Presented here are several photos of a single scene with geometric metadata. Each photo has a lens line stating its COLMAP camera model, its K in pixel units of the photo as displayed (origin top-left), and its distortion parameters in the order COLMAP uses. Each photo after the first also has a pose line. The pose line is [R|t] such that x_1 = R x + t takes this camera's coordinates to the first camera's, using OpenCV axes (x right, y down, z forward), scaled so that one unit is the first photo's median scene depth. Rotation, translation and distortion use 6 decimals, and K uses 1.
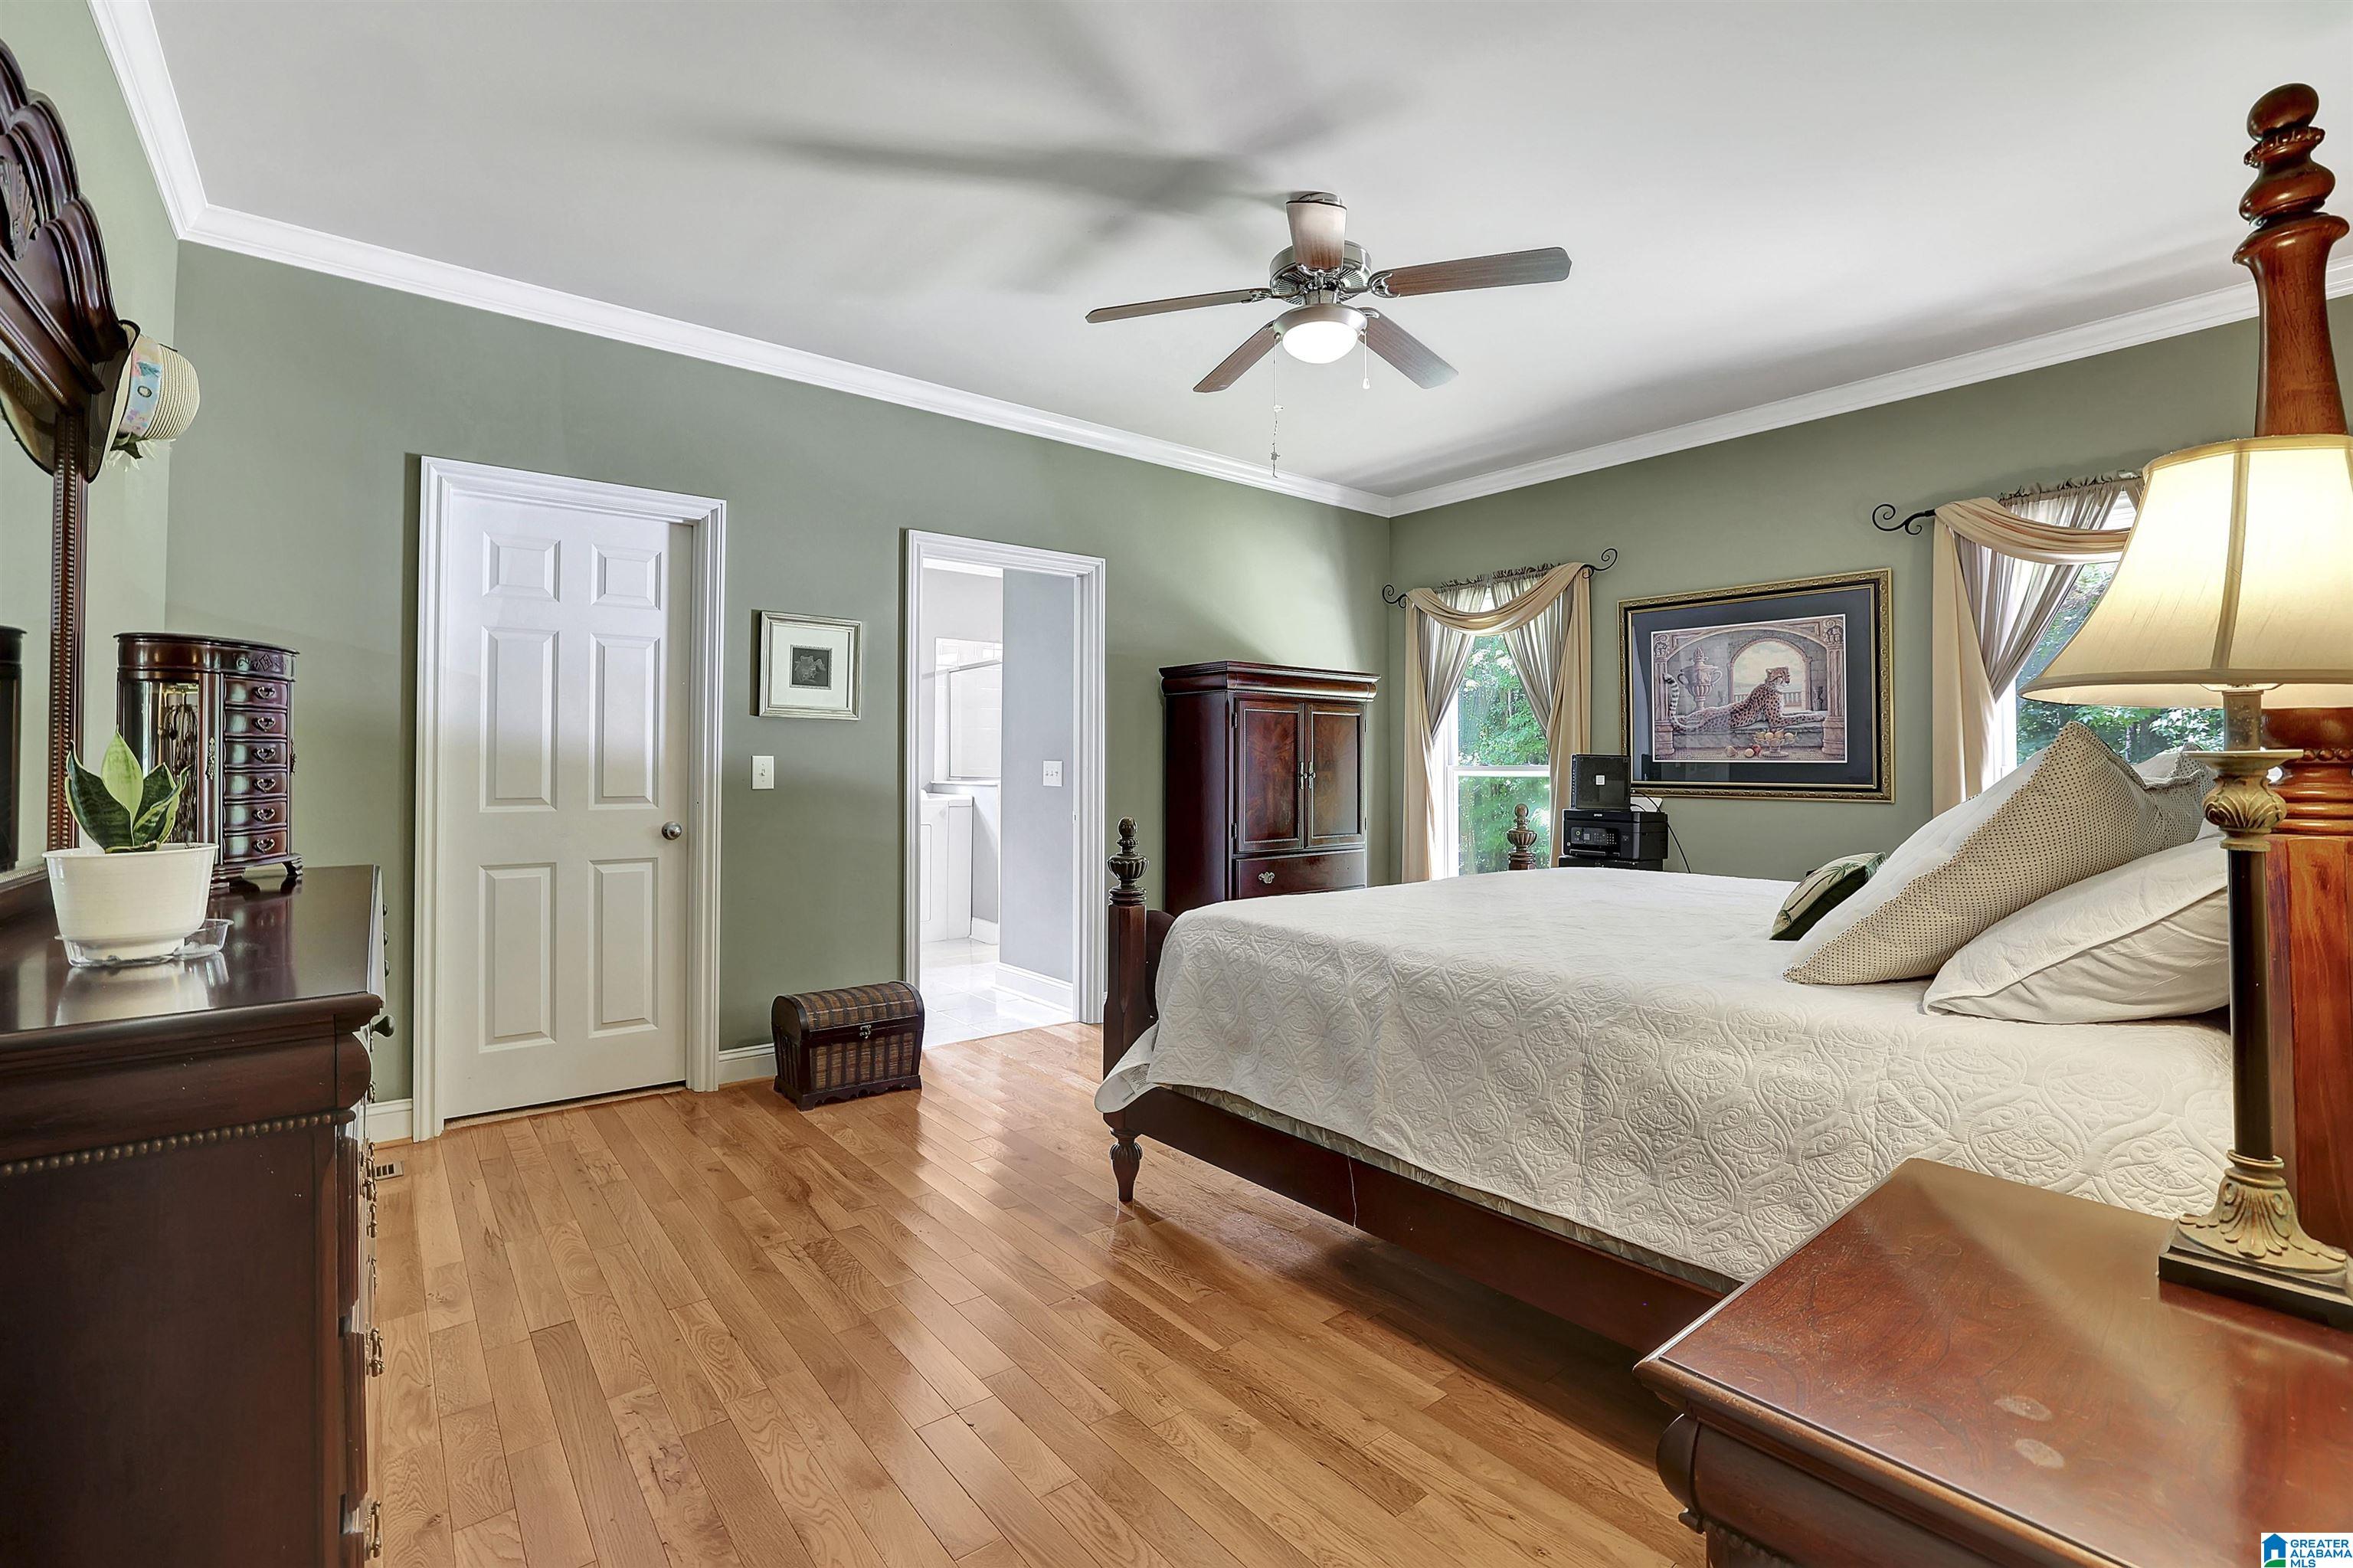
lens RADIAL K [[1033.1, 0, 1179.6], [0, 1033.1, 771.8], [0, 0, 1]] dist [-0.057410, 0.028162]
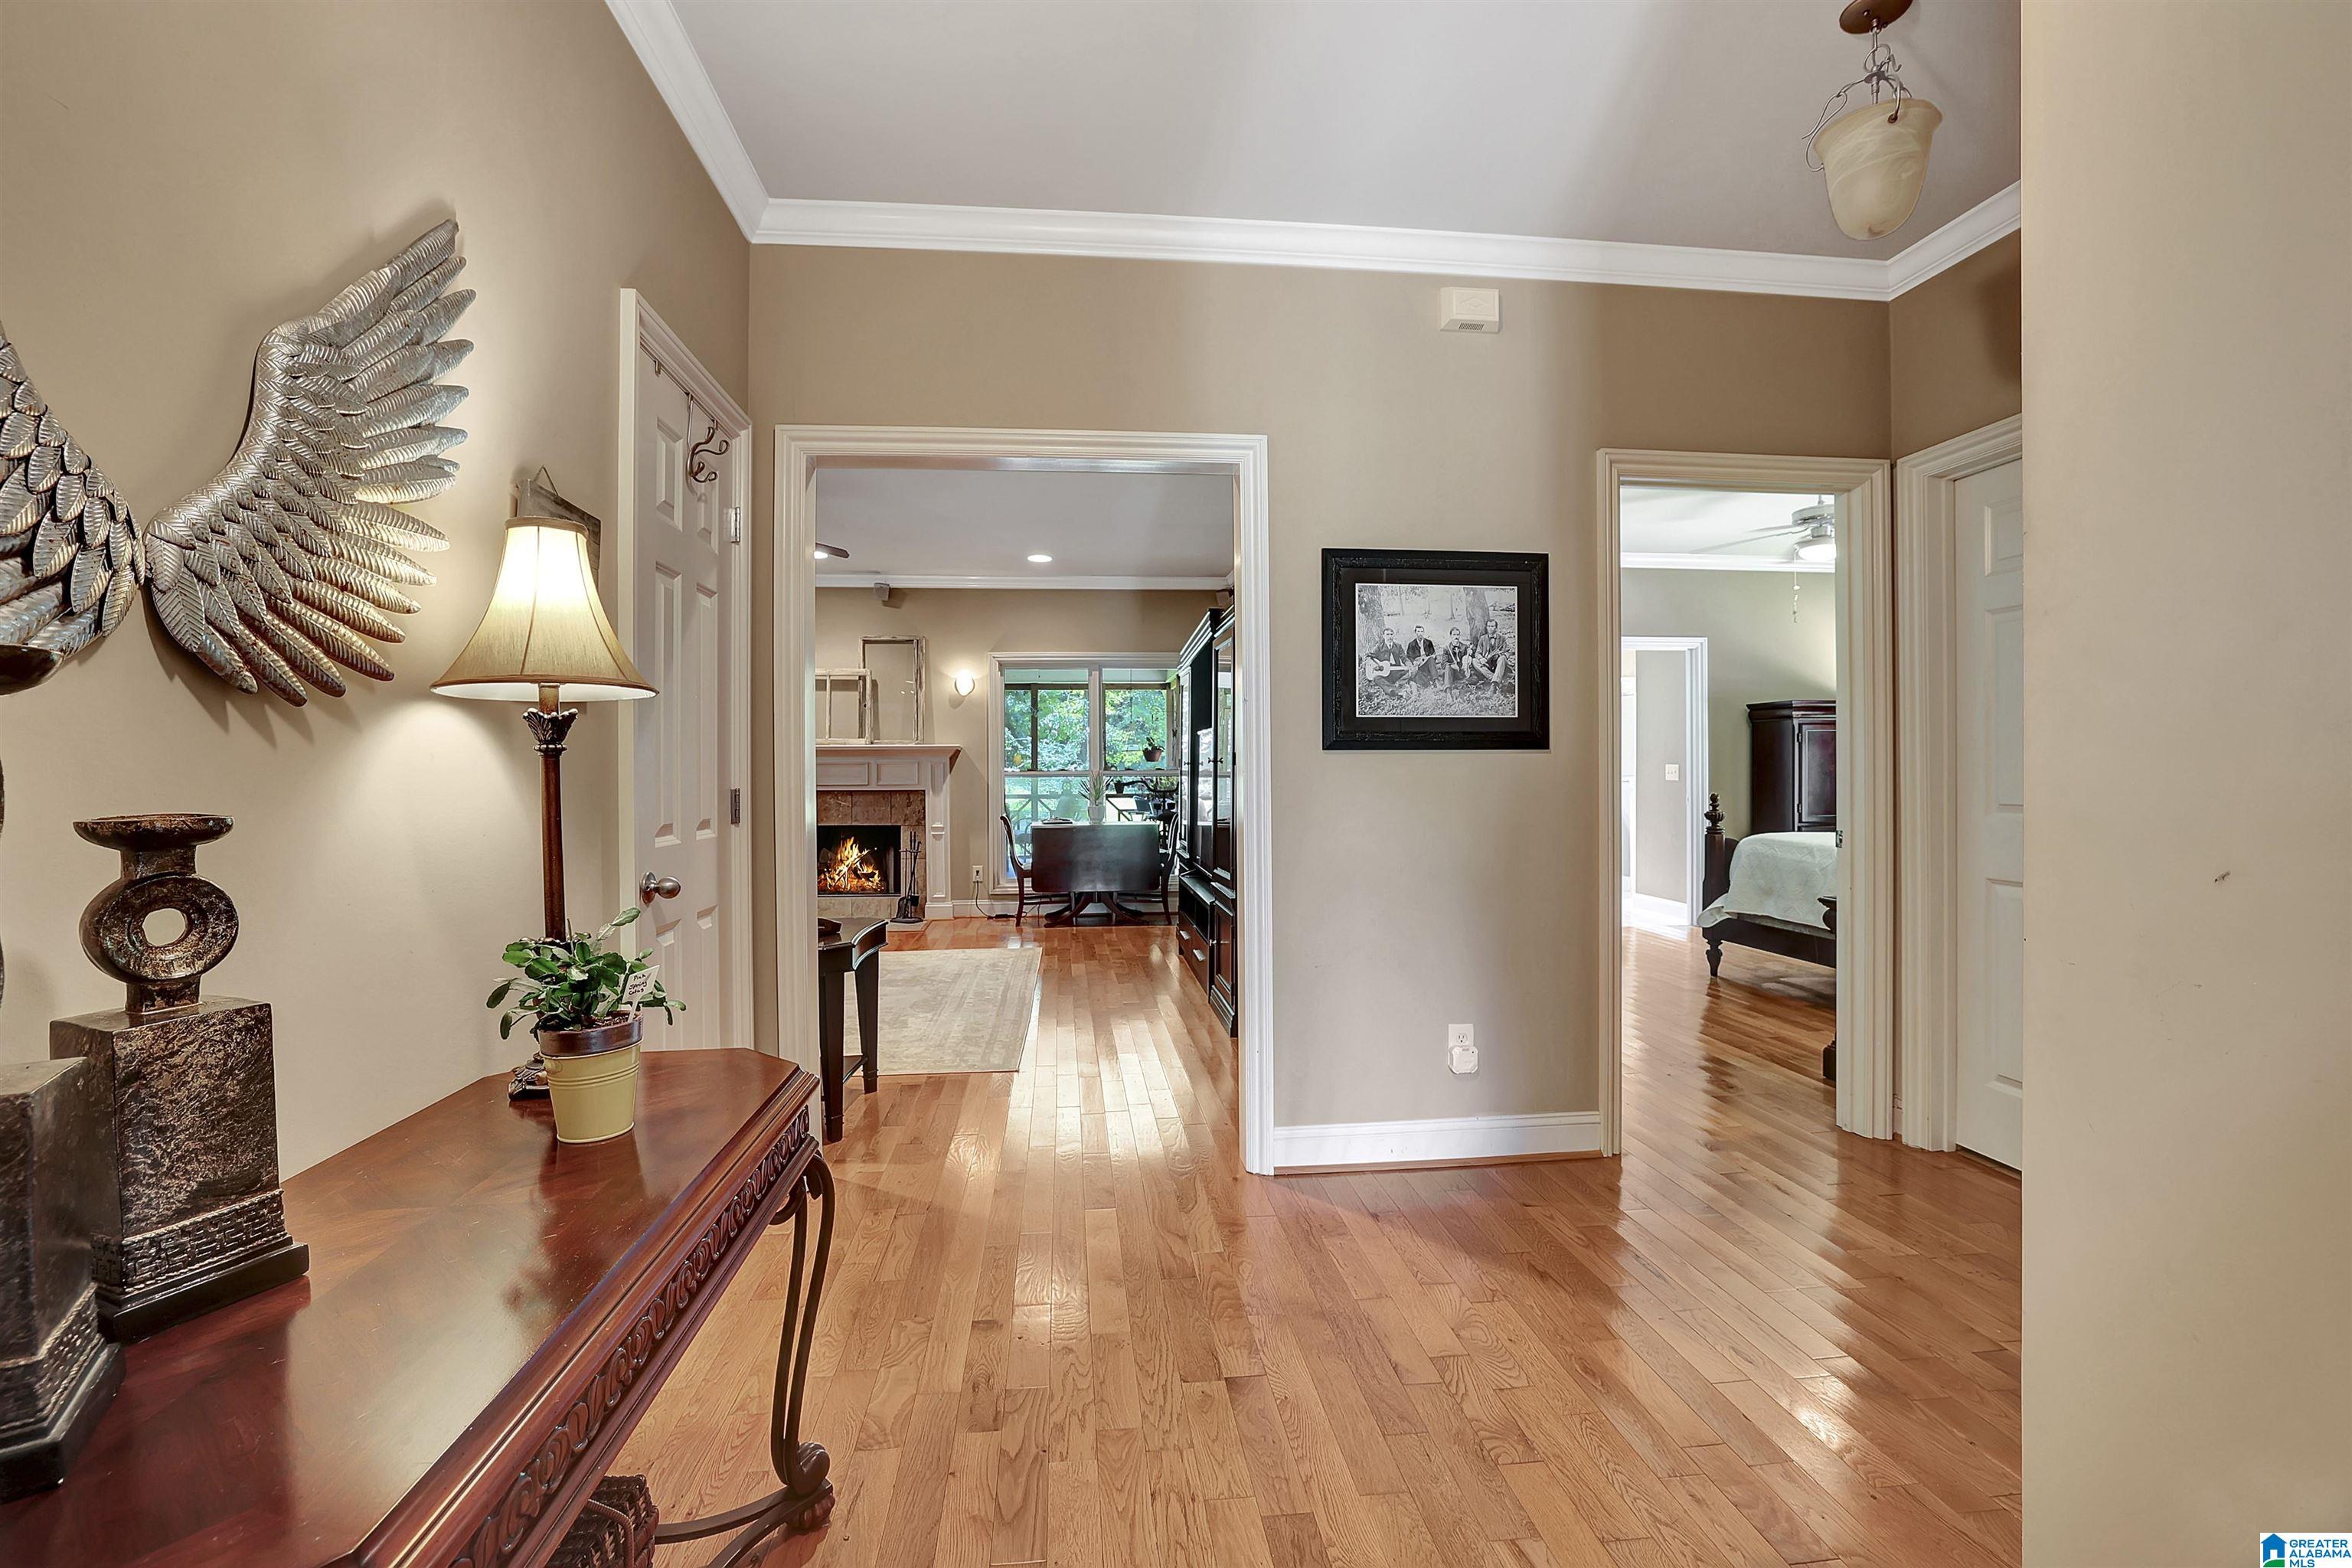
lens RADIAL K [[1032.7, 0, 1179.1], [0, 1032.7, 771.8], [0, 0, 1]] dist [-0.057410, 0.028162]
pose [[0.844420, -0.005743, -0.535651, 0.139988], [0.005793, 0.999982, -0.001589, -0.001299], [0.535651, -0.001761, 0.844438, -1.340388]]
